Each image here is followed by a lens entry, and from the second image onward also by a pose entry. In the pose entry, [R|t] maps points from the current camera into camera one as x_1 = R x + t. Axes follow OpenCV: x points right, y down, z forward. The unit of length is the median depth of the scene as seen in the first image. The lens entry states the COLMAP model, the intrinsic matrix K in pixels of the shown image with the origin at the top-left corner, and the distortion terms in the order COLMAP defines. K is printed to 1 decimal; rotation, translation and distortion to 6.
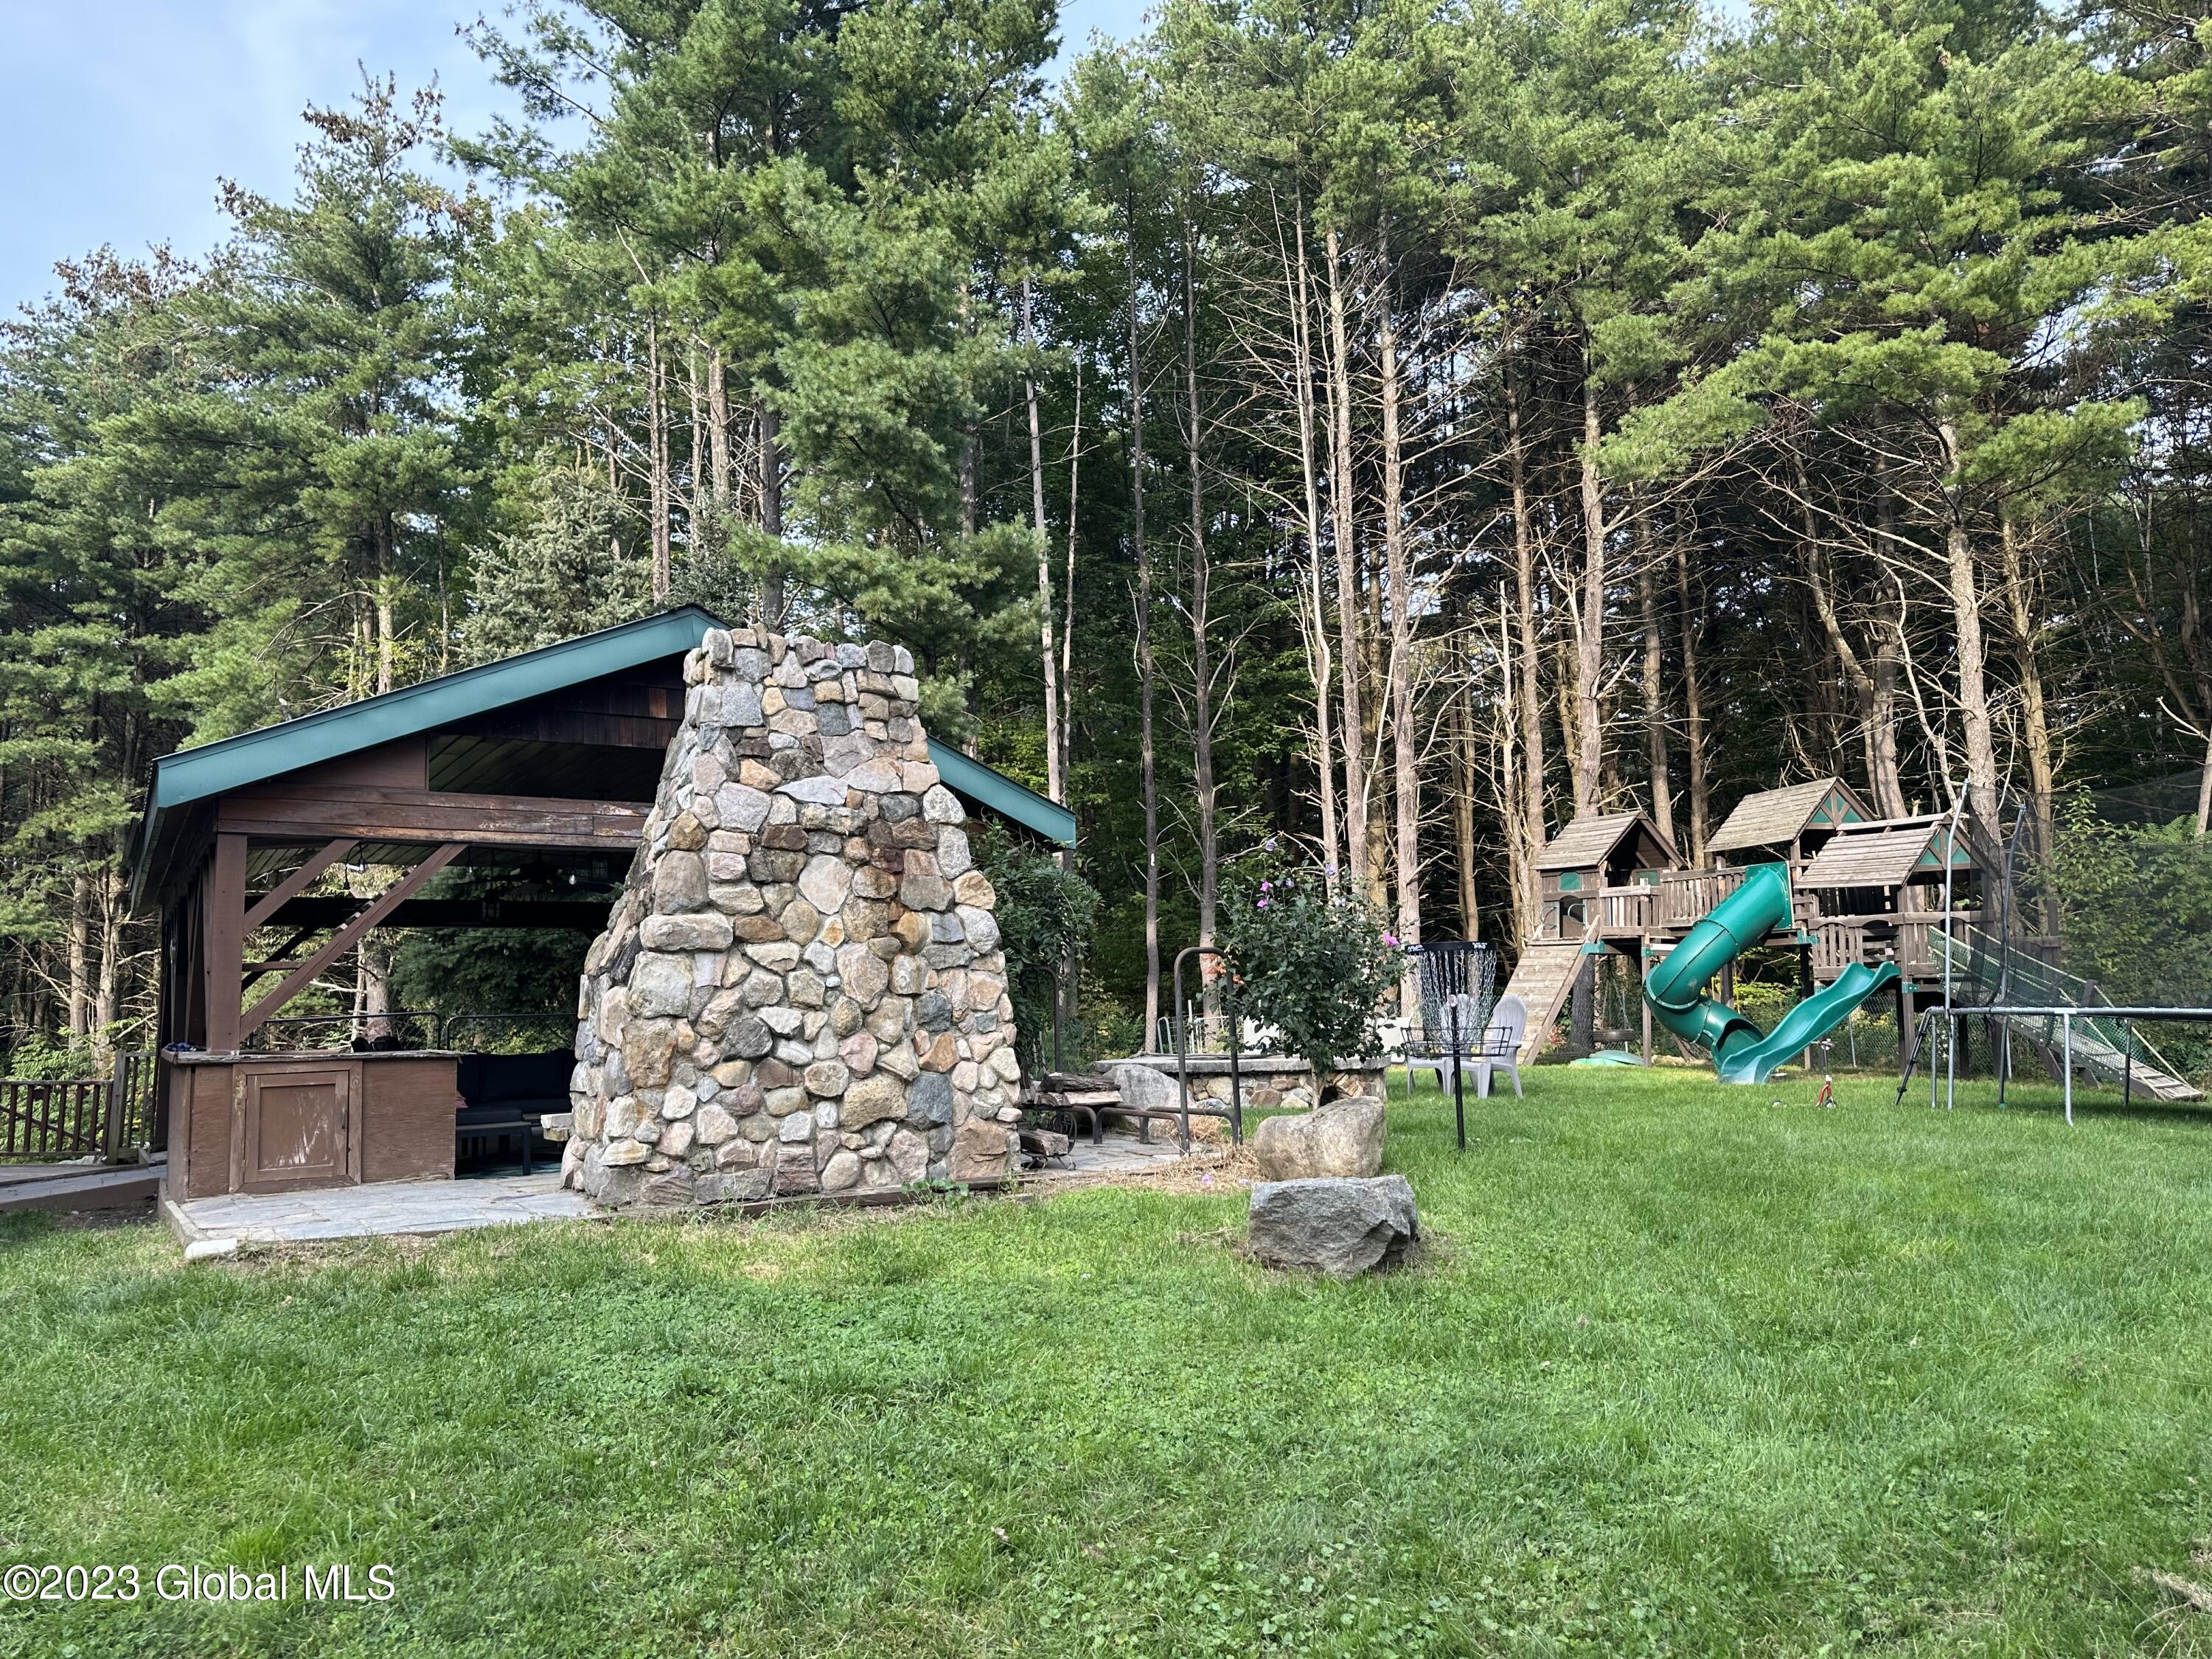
lens RADIAL K [[1574.8, 0, 1106.0], [0, 1574.8, 829.5], [0, 0, 1]] dist [0.081892, -0.004080]
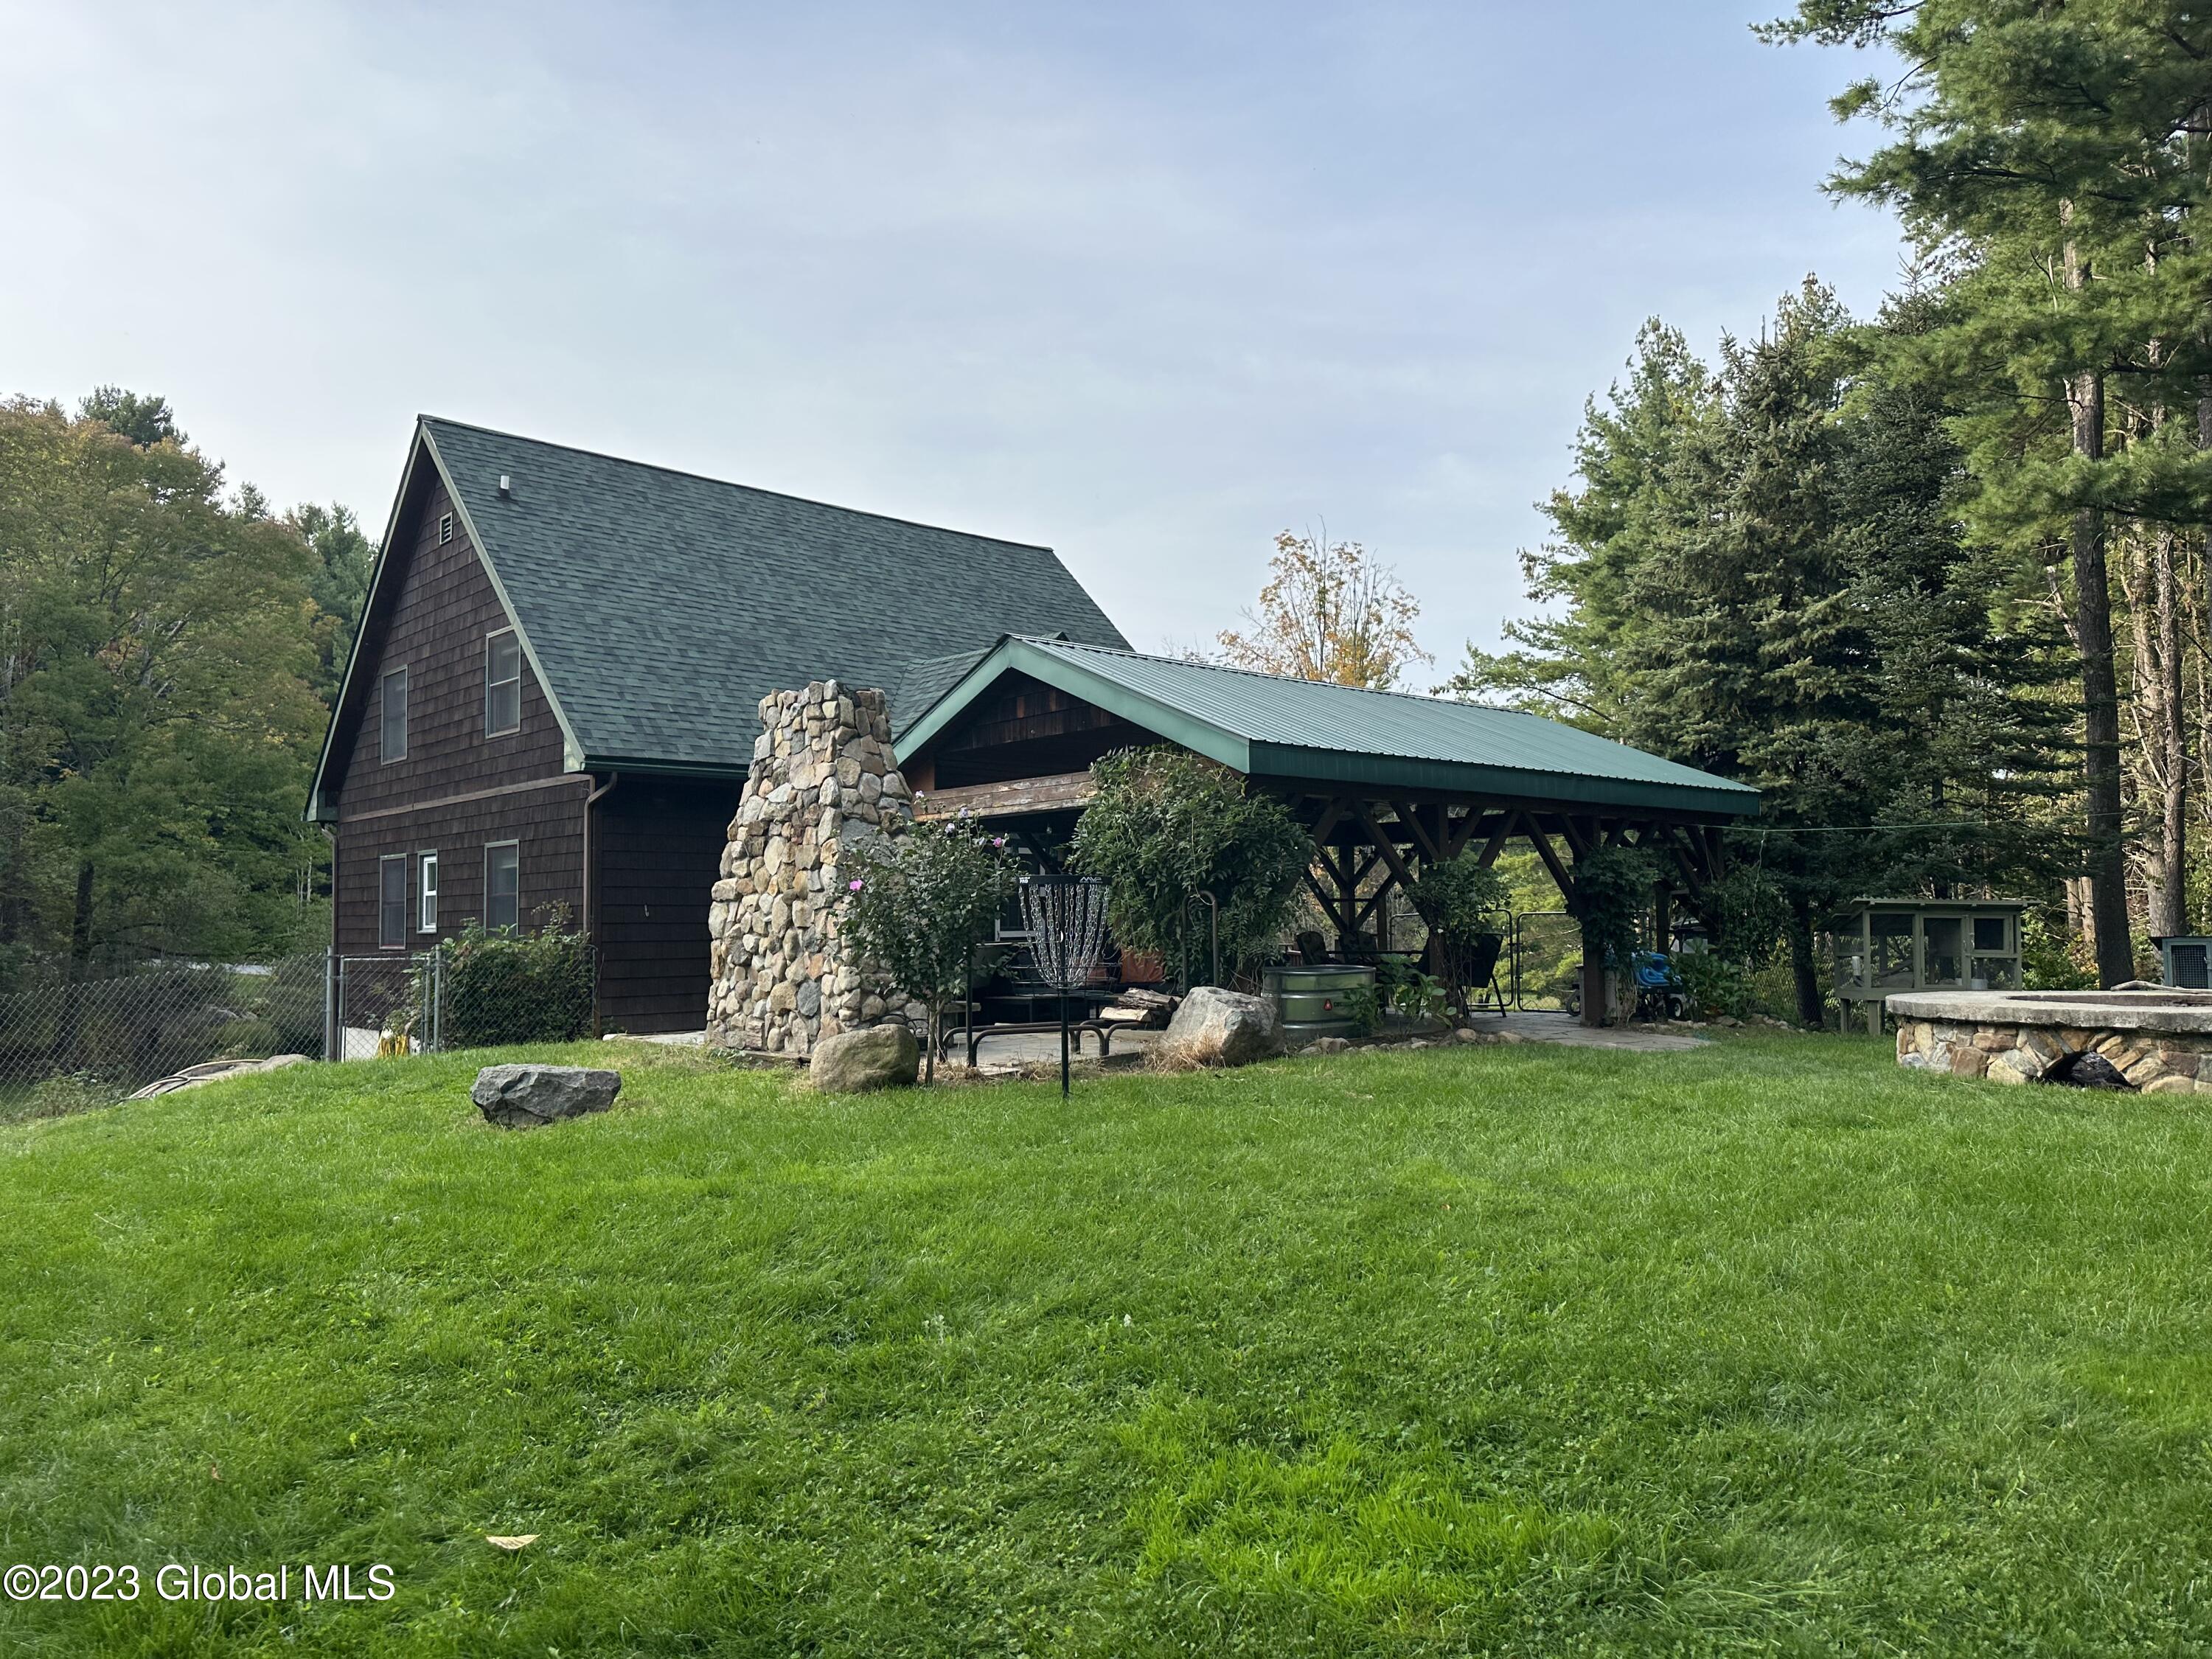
lens RADIAL K [[1575.5, 0, 1106.0], [0, 1575.5, 829.5], [0, 0, 1]] dist [0.061391, -0.002181]
pose [[0.164642, -0.041214, -0.985492, 0.508398], [0.123979, 0.992067, -0.020777, 0.029852], [0.978531, -0.118760, 0.168446, 0.386602]]
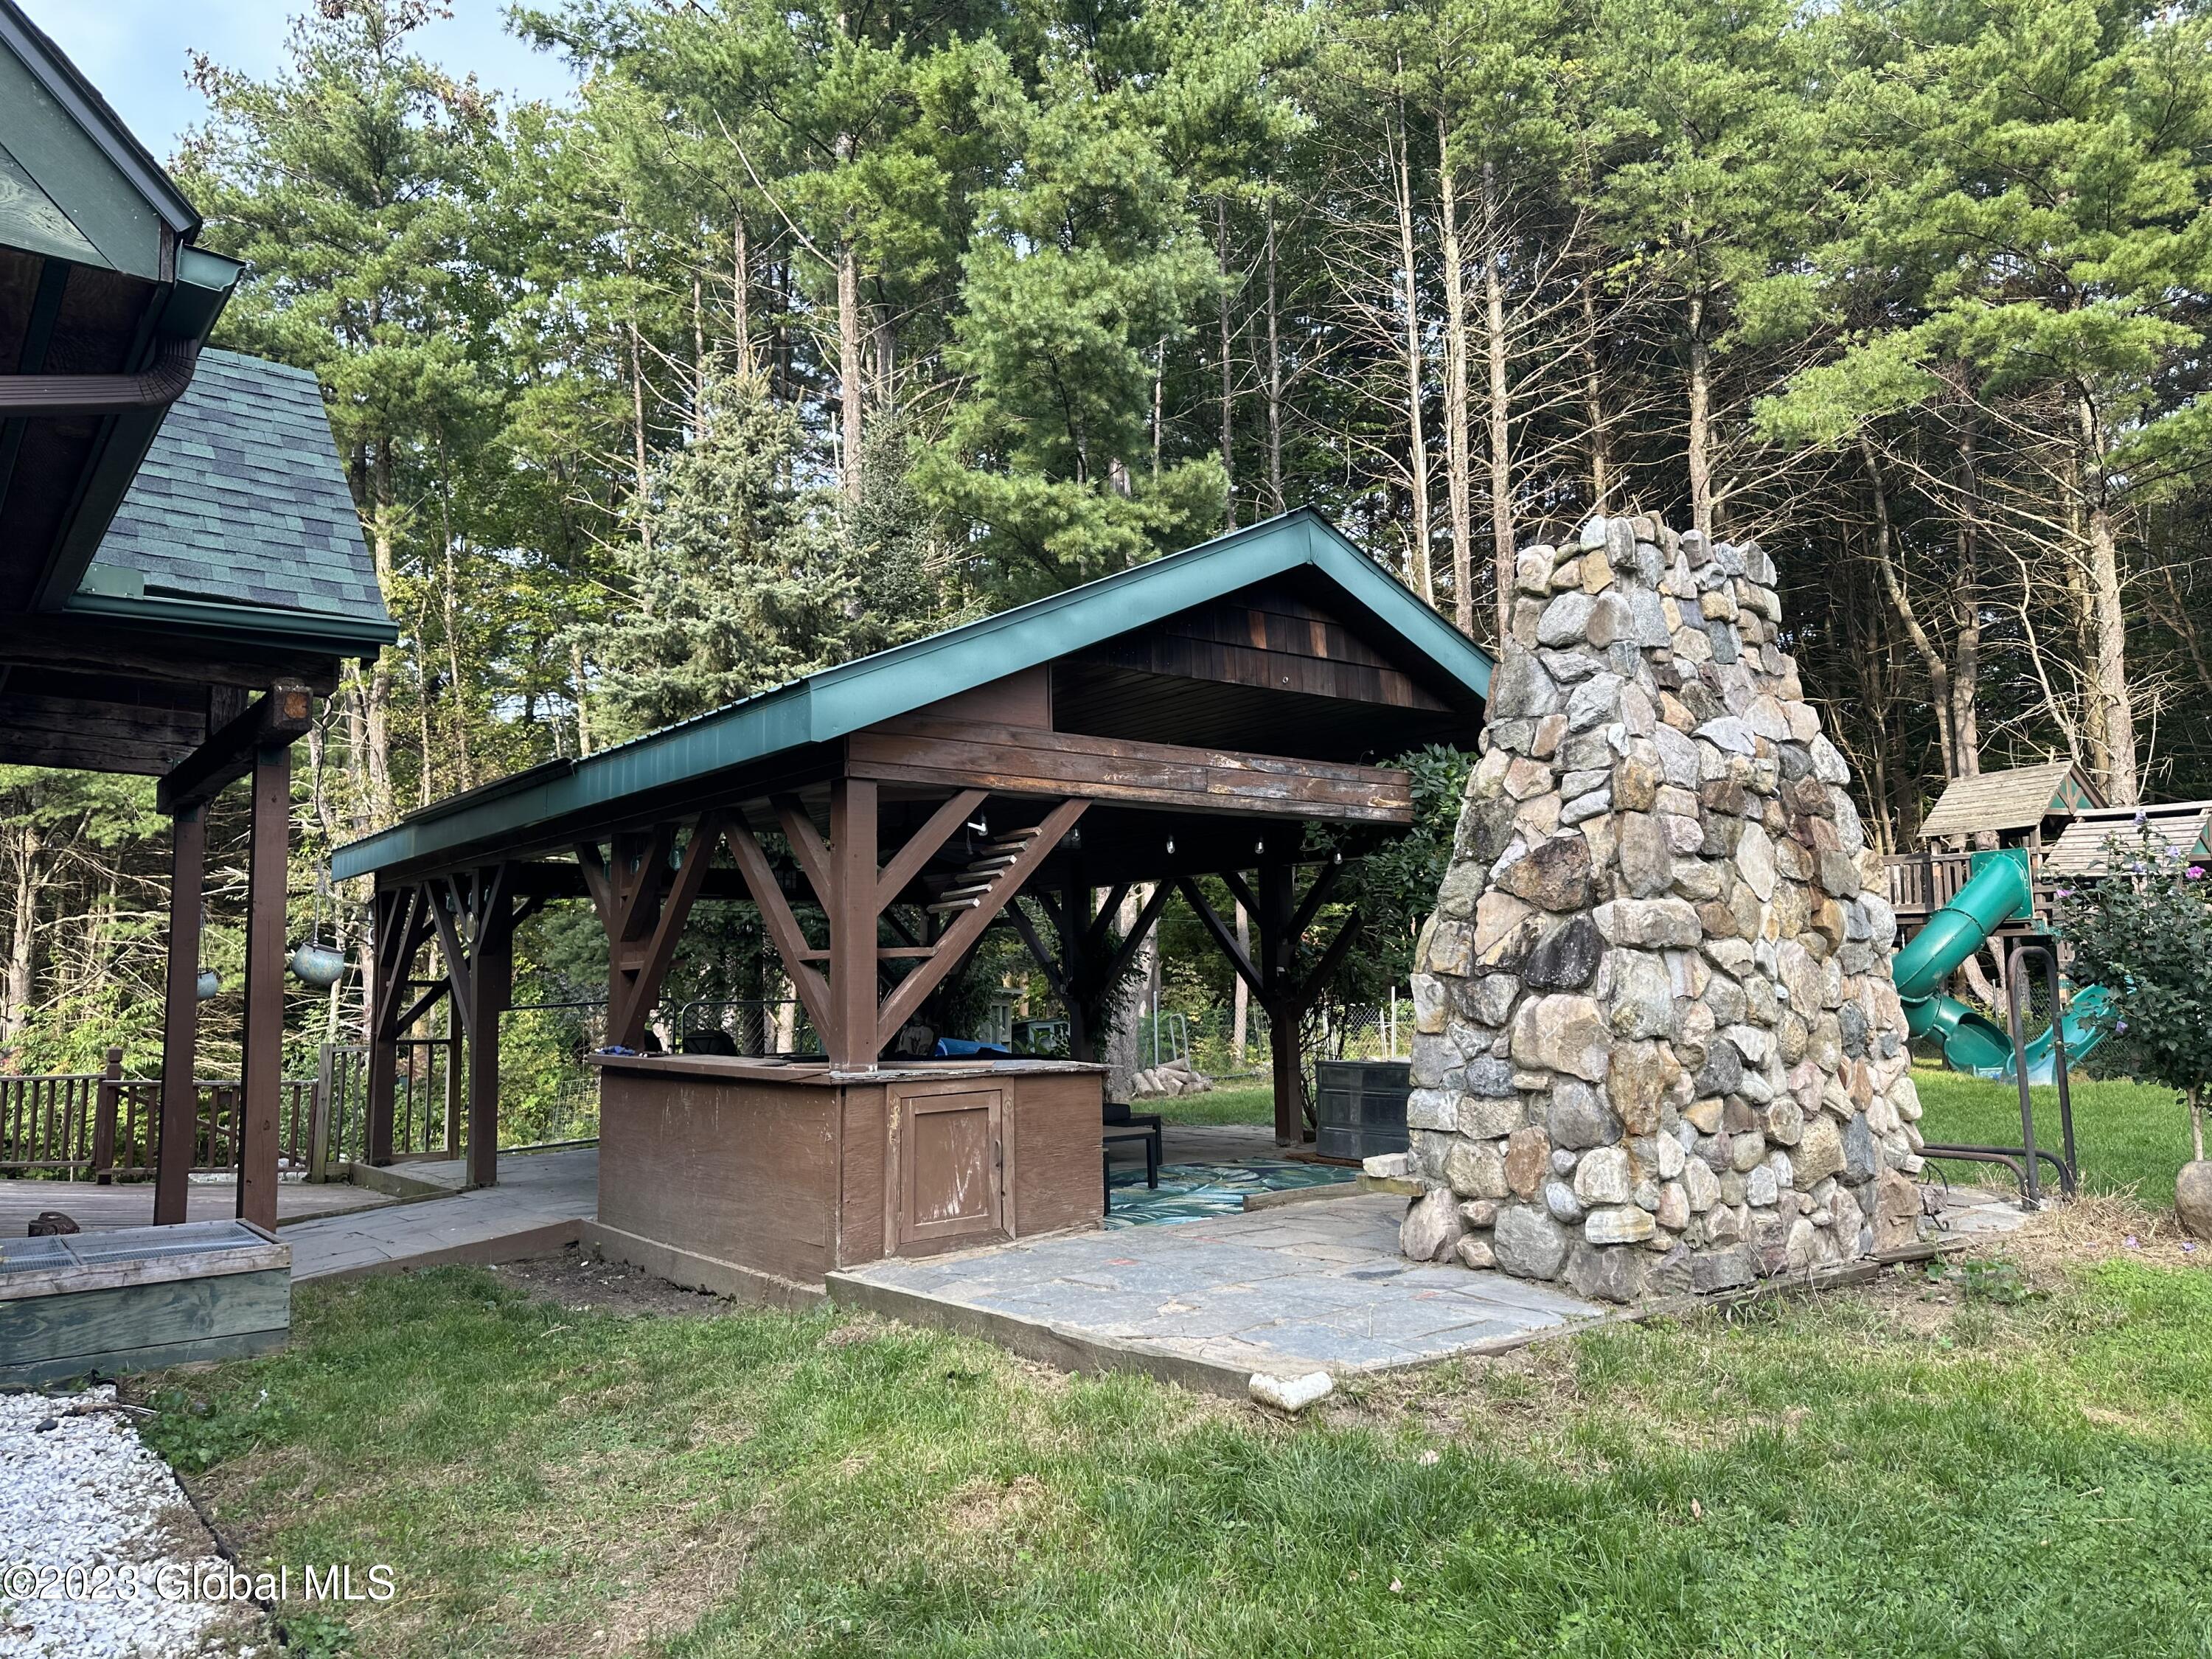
lens RADIAL K [[1575.5, 0, 1106.0], [0, 1575.5, 829.5], [0, 0, 1]] dist [0.061391, -0.002181]
pose [[0.995015, 0.017238, 0.098227, -0.203971], [-0.018699, 0.999728, 0.013969, 0.005569], [-0.097960, -0.015736, 0.995066, 0.101332]]
